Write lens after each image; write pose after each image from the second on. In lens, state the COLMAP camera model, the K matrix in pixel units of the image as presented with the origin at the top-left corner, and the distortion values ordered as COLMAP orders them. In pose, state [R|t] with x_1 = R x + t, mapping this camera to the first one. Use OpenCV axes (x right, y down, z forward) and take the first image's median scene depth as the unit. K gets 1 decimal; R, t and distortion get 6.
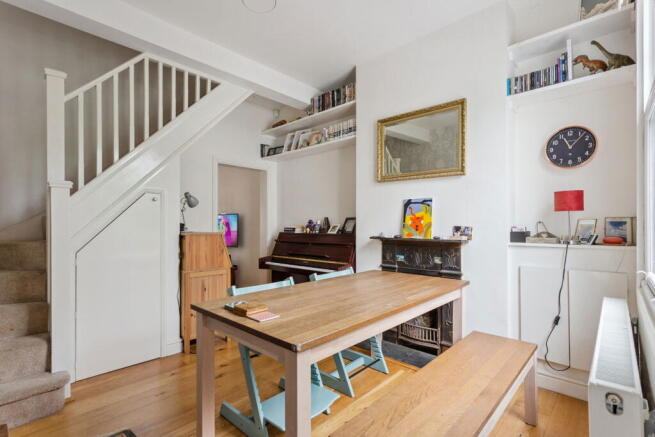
lens RADIAL K [[310.6, 0, 327.2], [0, 310.6, 221.3], [0, 0, 1]] dist [0.002725, 0.001117]
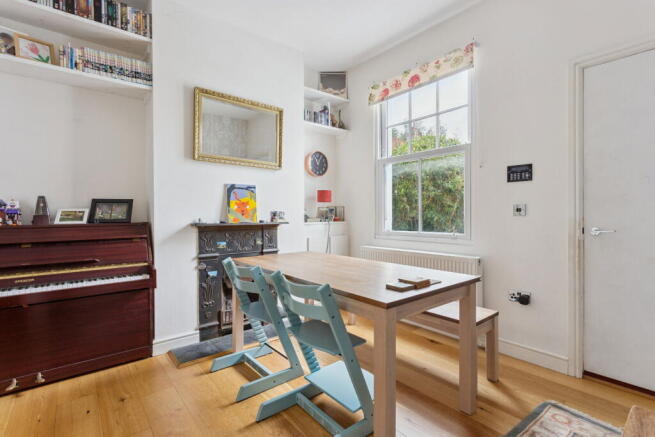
lens RADIAL K [[310.6, 0, 327.1], [0, 310.6, 214.8], [0, 0, 1]] dist [0.002725, 0.001117]
pose [[0.139904, -0.004202, 0.990156, -0.683933], [-0.004444, 0.999978, 0.004872, 0.021888], [-0.990155, -0.005081, 0.139882, 0.571831]]
